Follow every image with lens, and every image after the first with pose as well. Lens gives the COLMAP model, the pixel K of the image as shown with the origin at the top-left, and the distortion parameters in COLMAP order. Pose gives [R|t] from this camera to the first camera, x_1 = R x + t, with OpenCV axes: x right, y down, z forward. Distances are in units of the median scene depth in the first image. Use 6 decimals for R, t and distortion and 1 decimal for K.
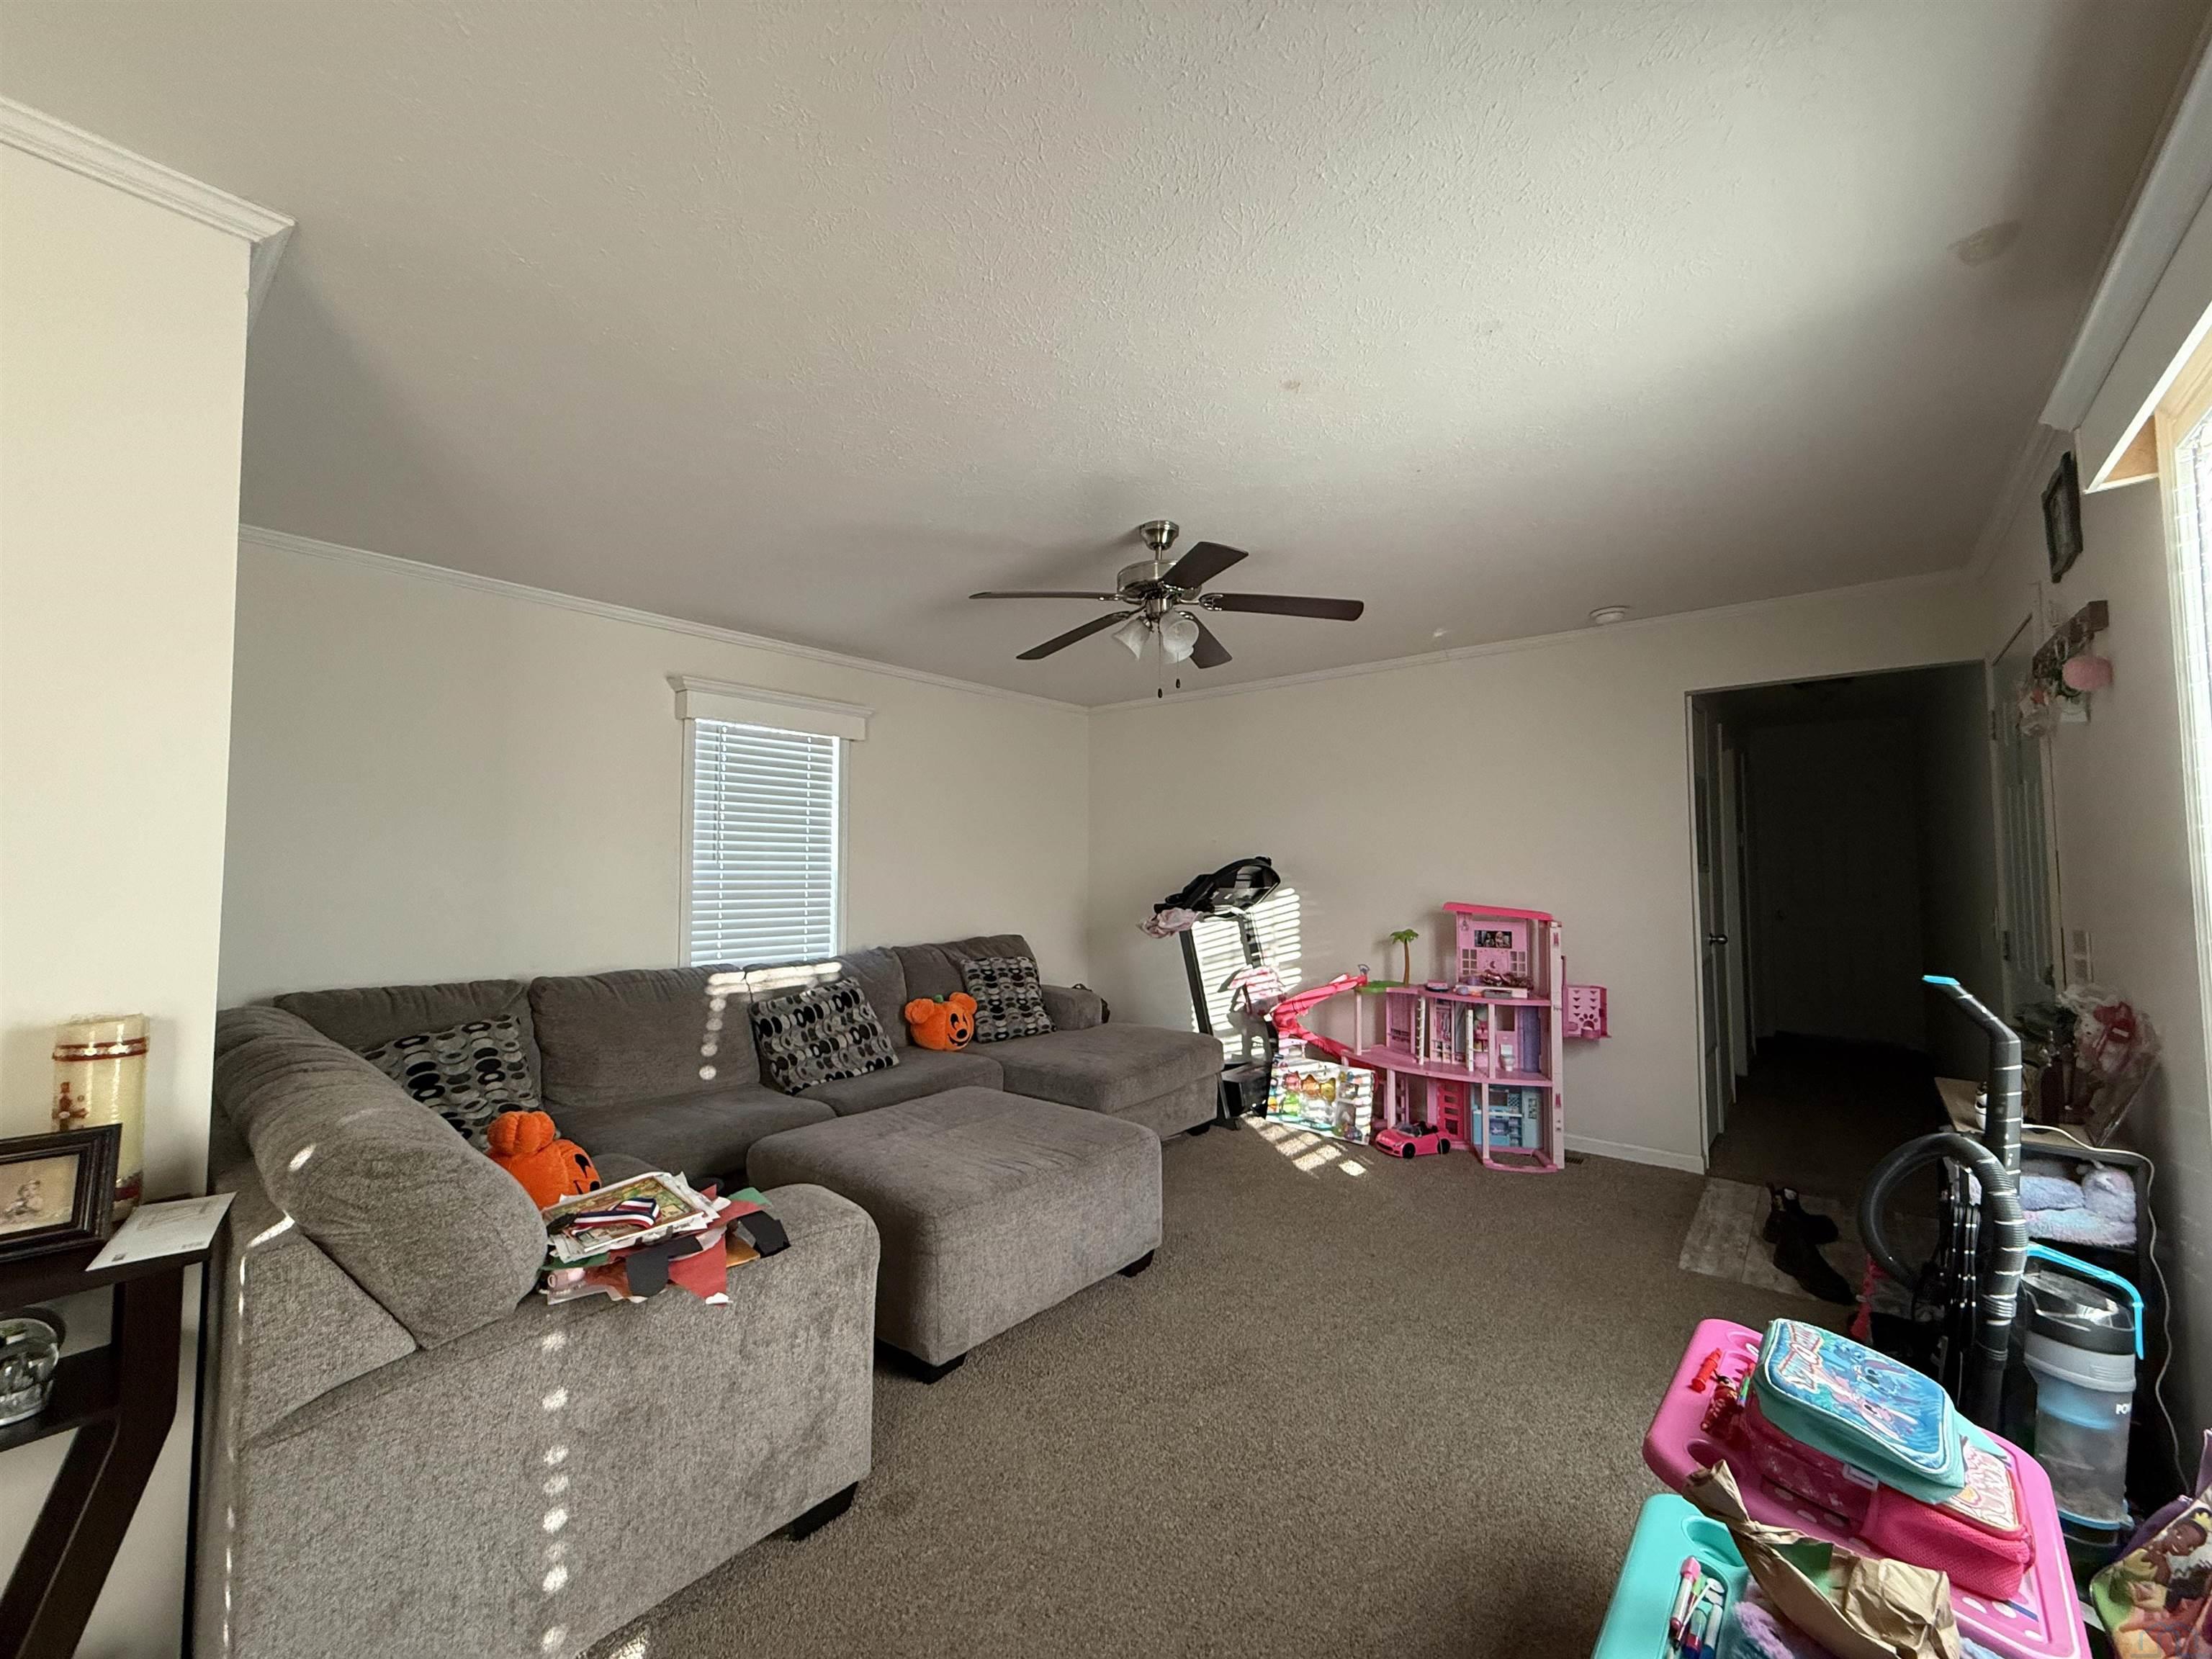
lens RADIAL K [[879.8, 0, 1105.1], [0, 879.8, 825.7], [0, 0, 1]] dist [0.000876, -0.000067]
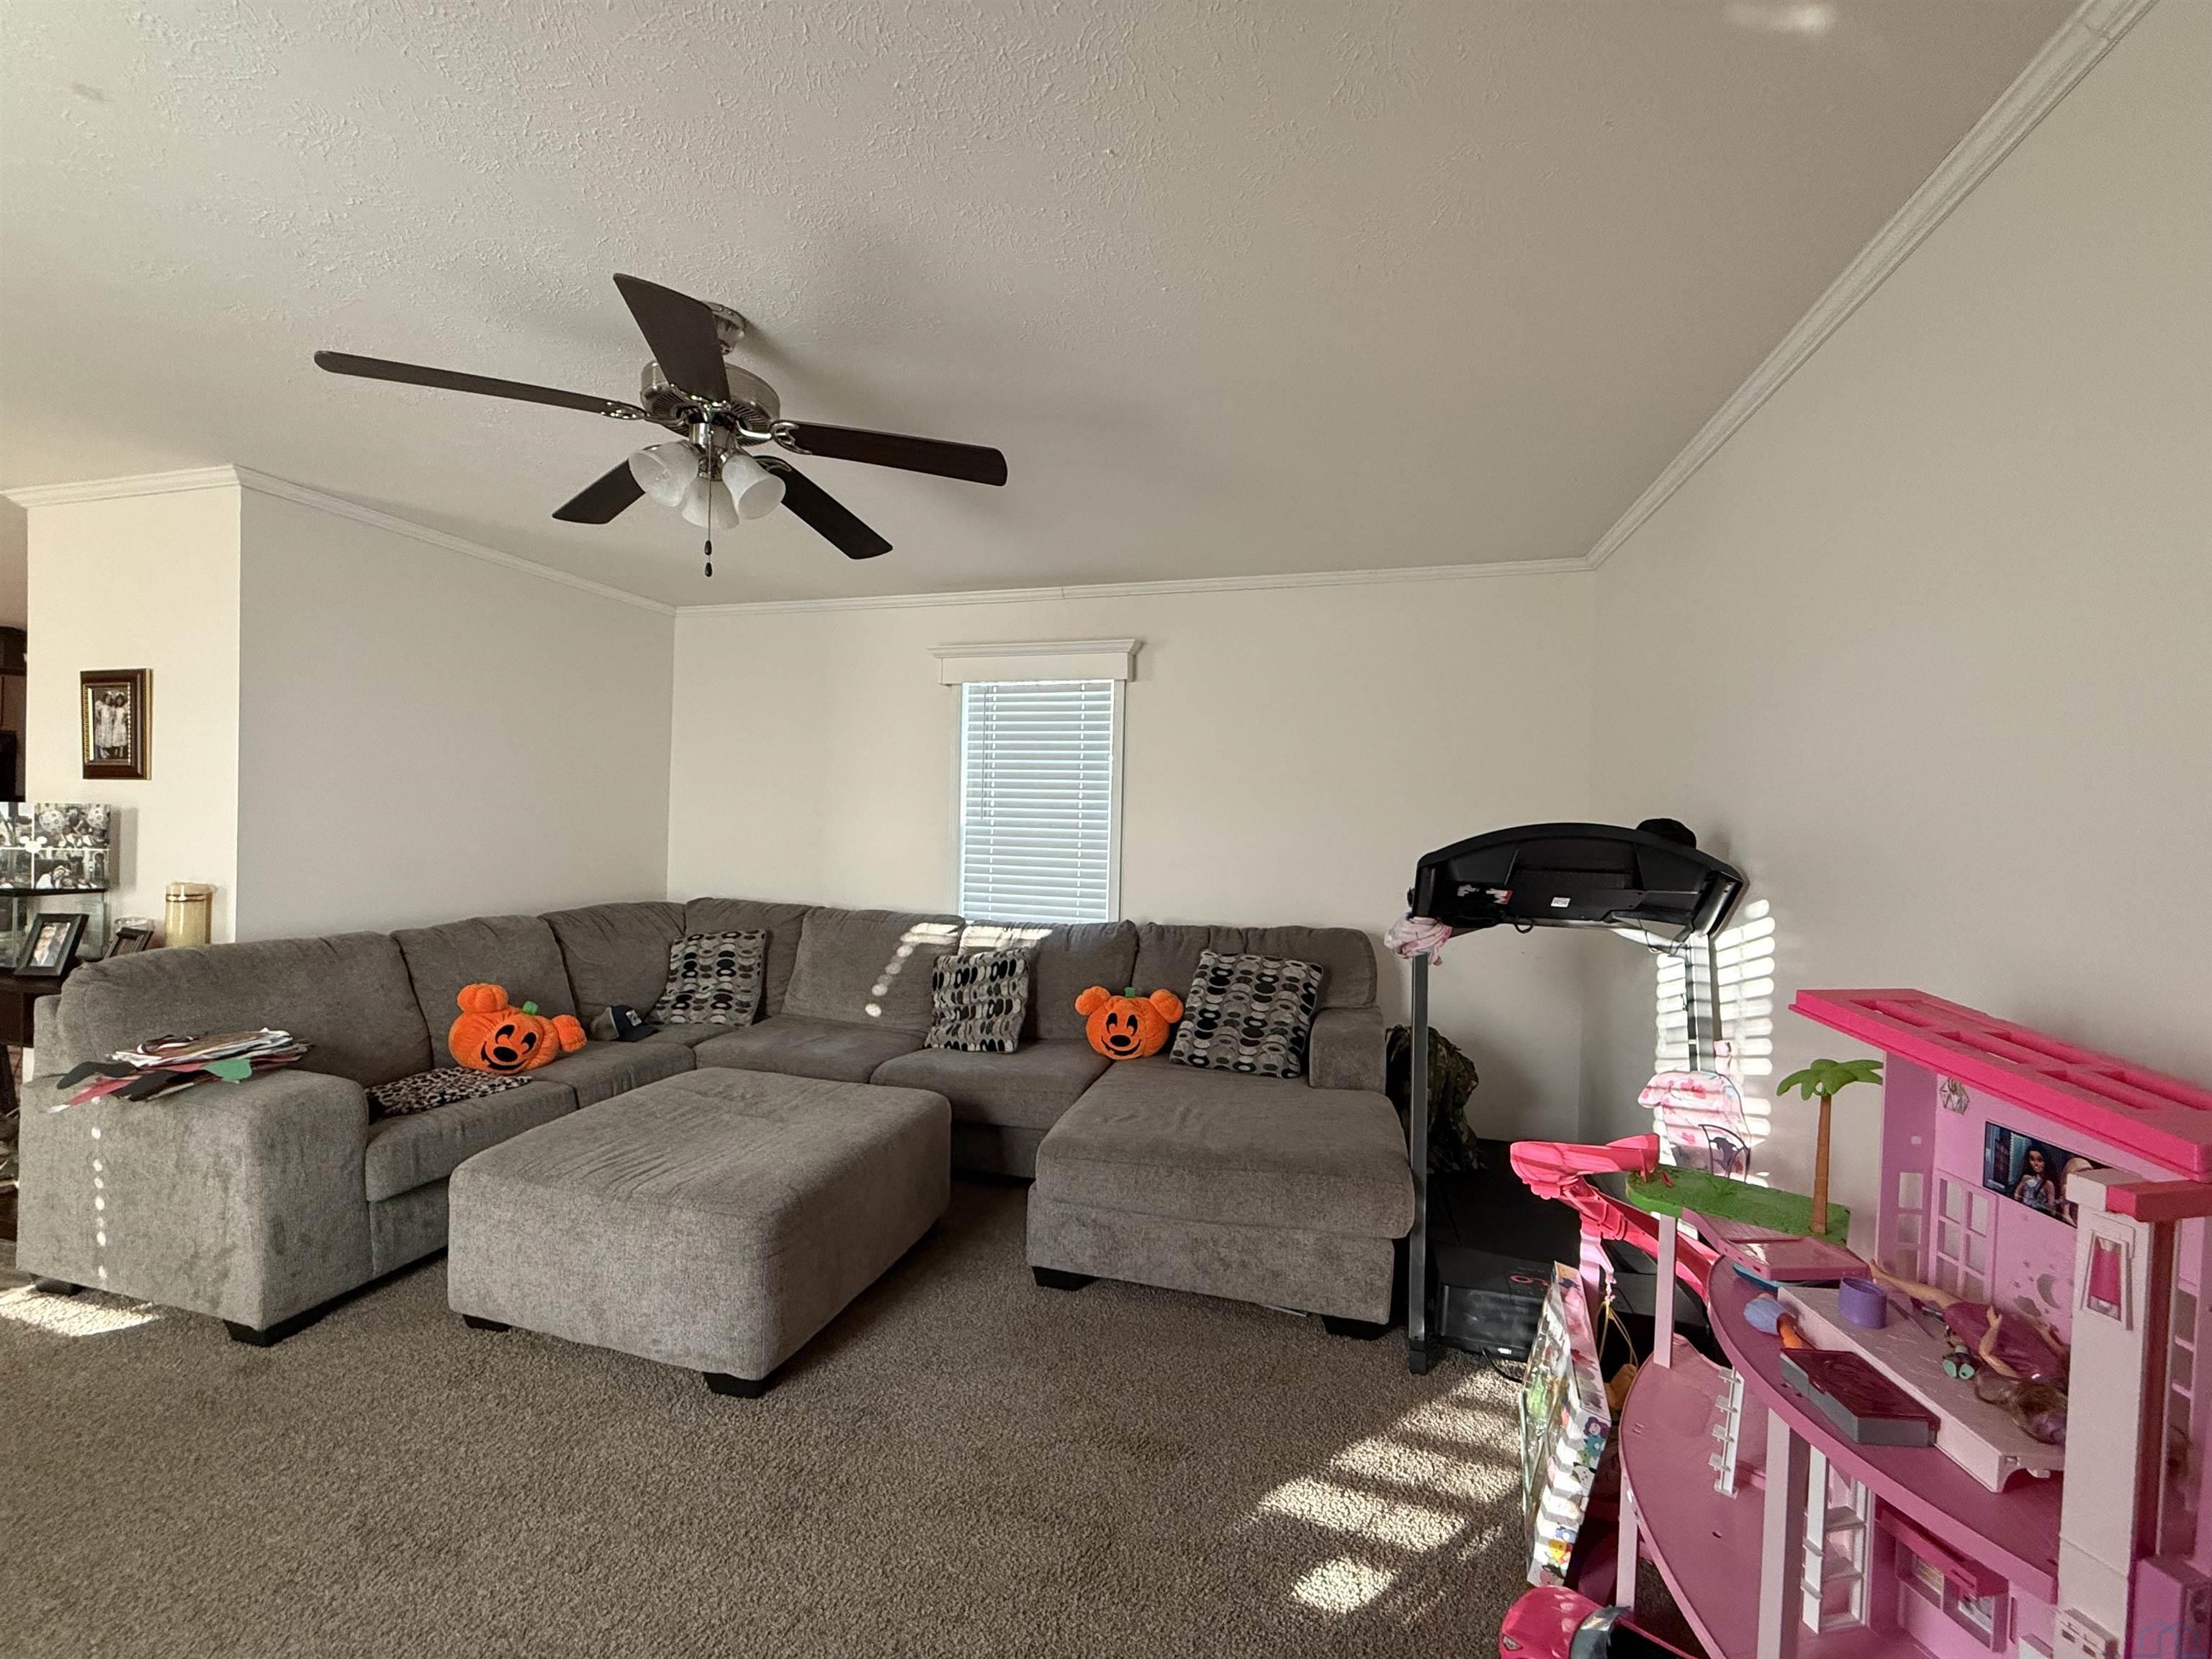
lens RADIAL K [[879.8, 0, 1111.3], [0, 879.8, 830.7], [0, 0, 1]] dist [0.000876, -0.000067]
pose [[0.409797, 0.020806, -0.911940, 0.597931], [0.025067, 0.999105, 0.034058, 0.024918], [0.911832, -0.036816, 0.408909, 0.746362]]
